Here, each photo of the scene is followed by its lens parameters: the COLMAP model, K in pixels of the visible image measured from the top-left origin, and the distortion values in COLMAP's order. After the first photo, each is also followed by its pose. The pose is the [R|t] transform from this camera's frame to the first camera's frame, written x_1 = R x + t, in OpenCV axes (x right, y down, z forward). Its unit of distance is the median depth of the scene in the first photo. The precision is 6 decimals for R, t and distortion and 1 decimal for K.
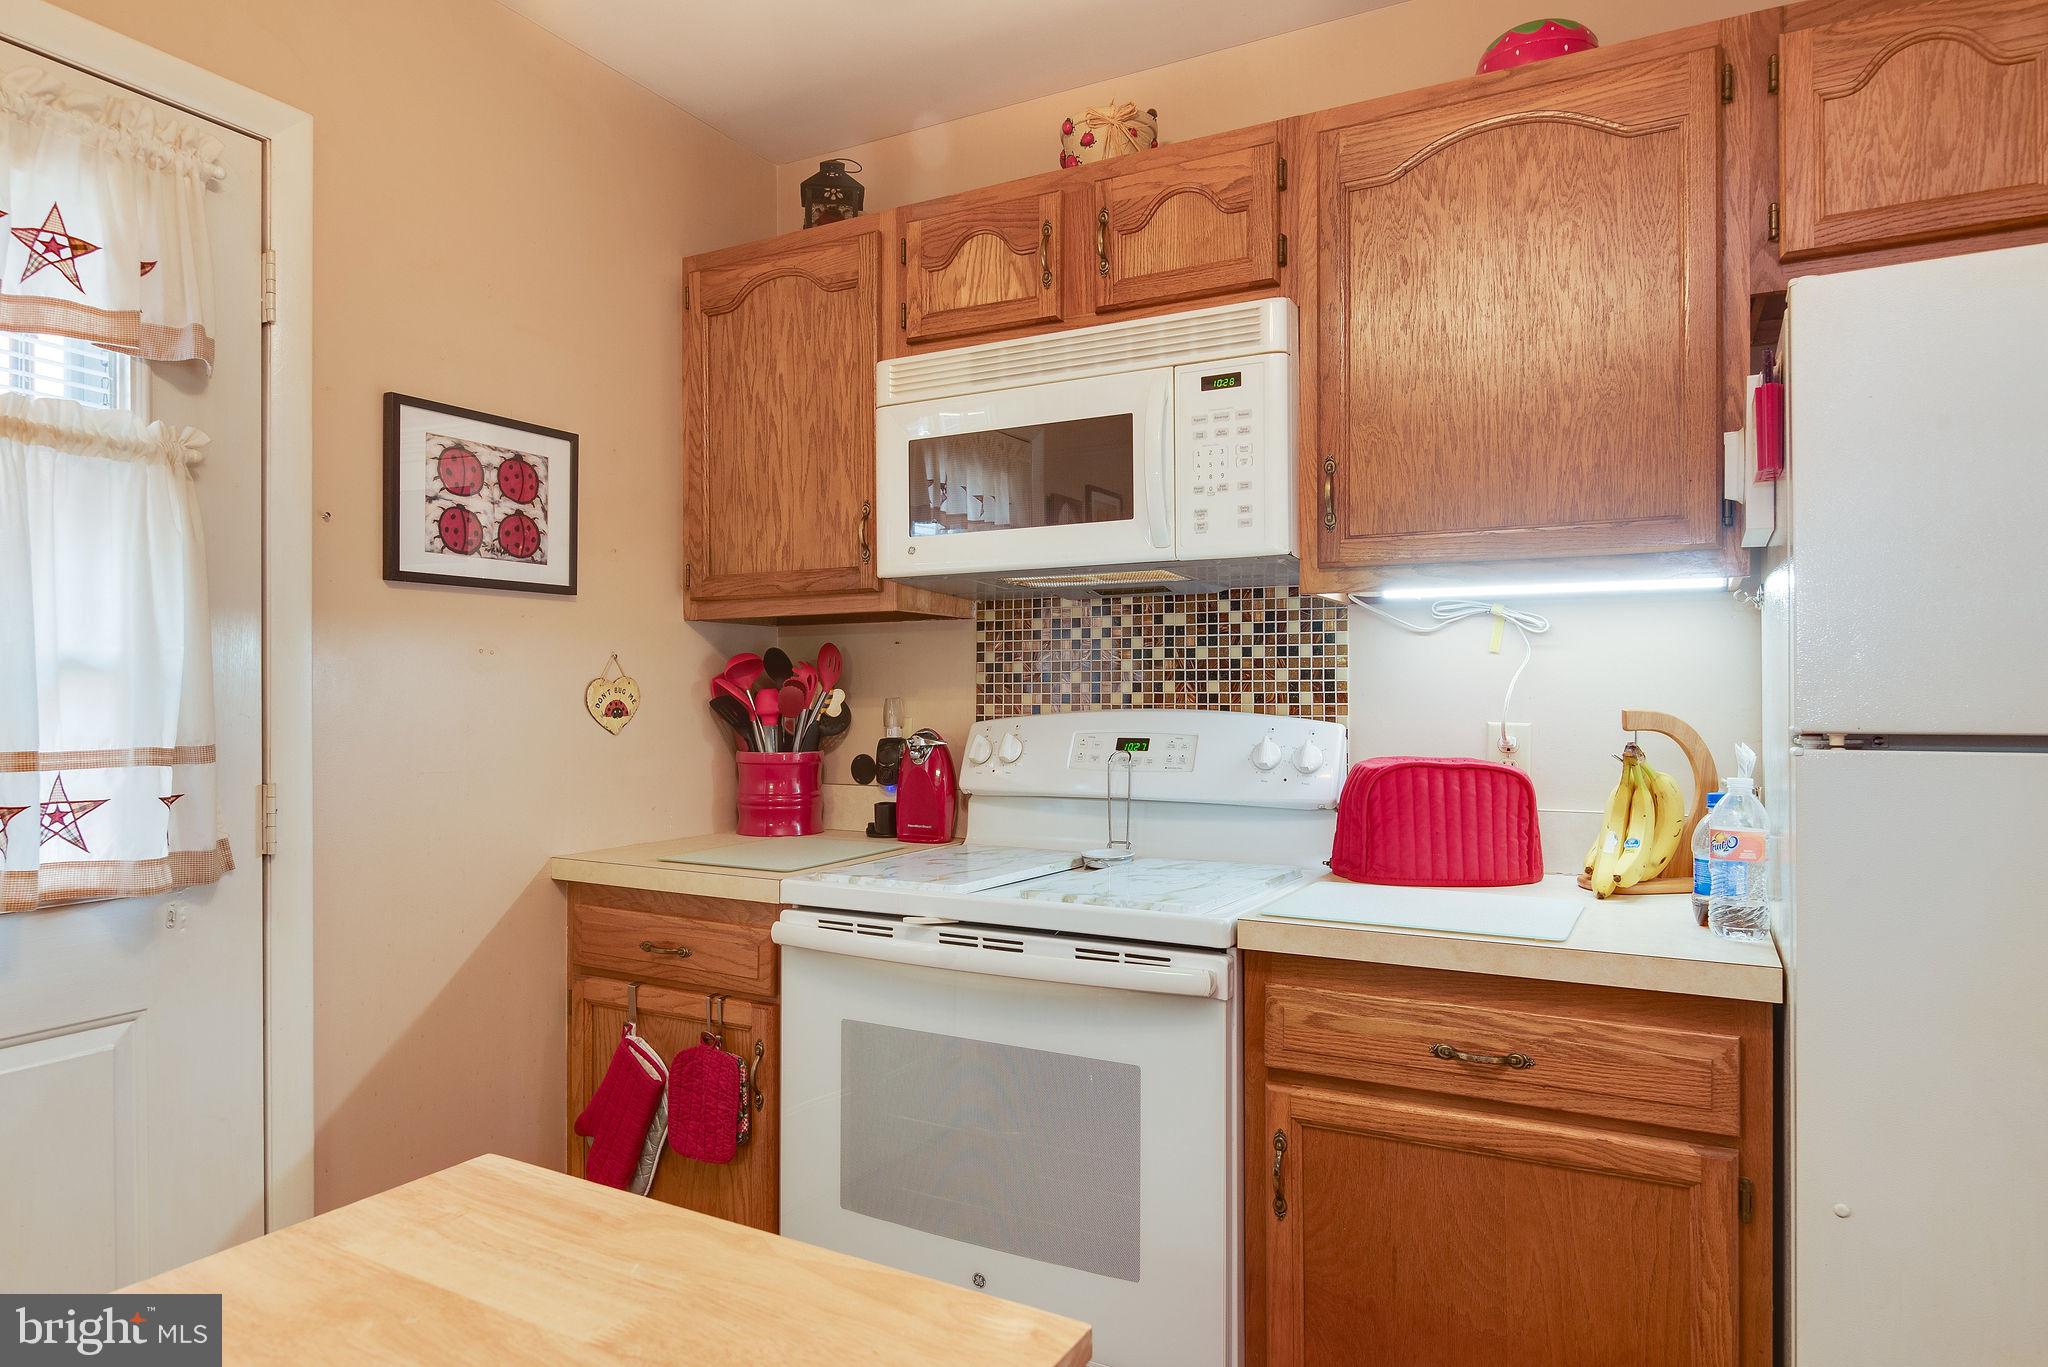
lens RADIAL K [[1200.3, 0, 1012.5], [0, 1200.3, 679.7], [0, 0, 1]] dist [0.002599, -0.001871]
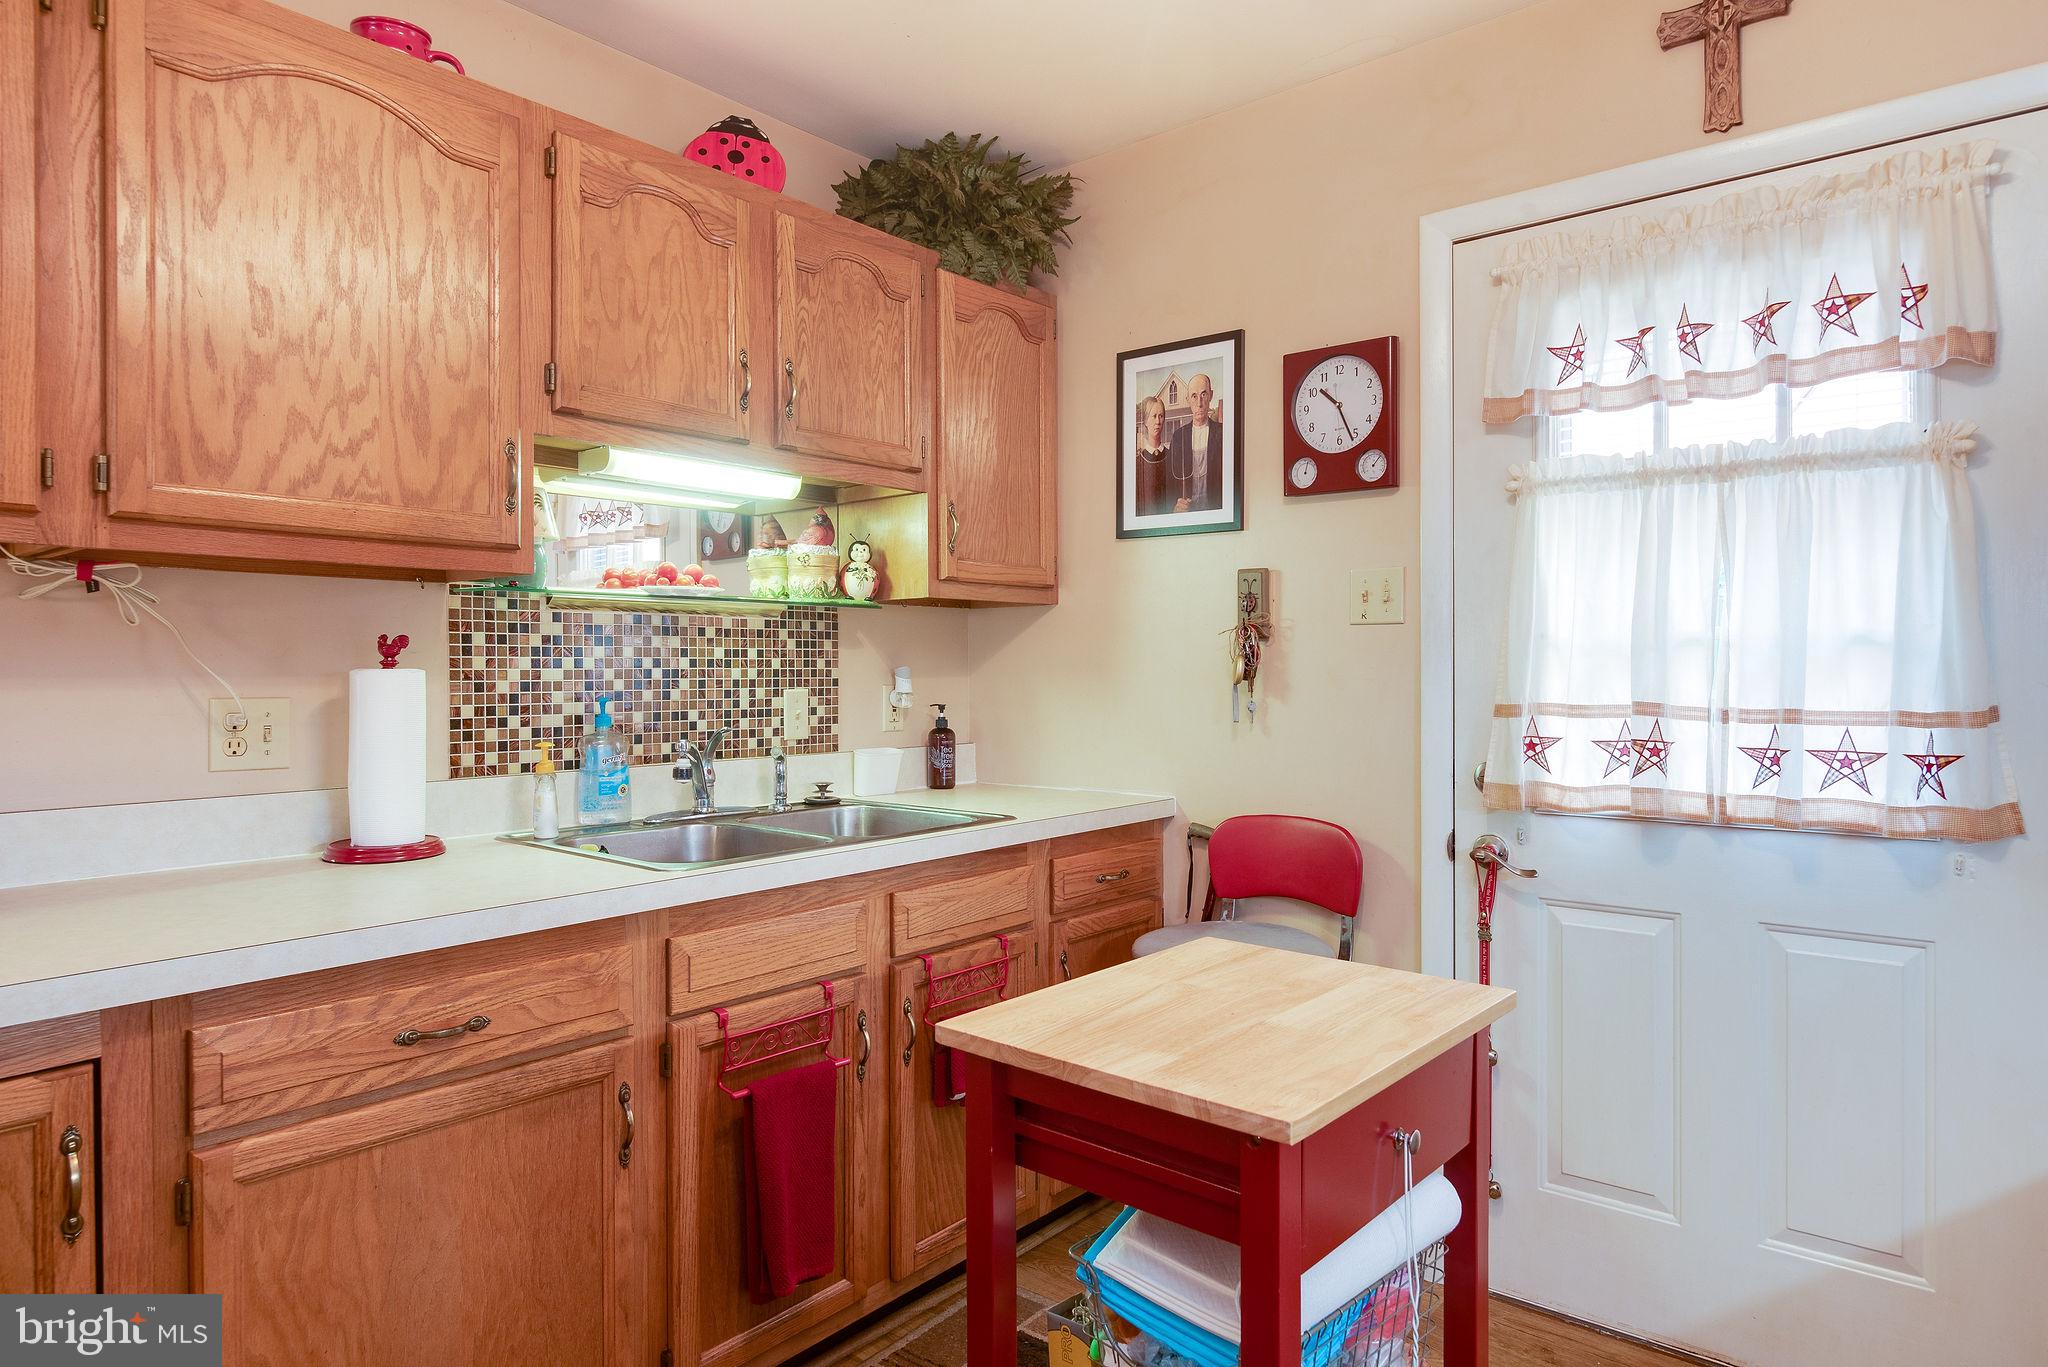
lens RADIAL K [[1200.3, 0, 1012.5], [0, 1200.3, 679.7], [0, 0, 1]] dist [0.002599, -0.001871]
pose [[-0.210941, 0.008275, -0.977464, 0.599231], [0.015702, 0.999864, 0.005076, 0.007332], [0.977373, -0.014278, -0.211042, 0.409281]]
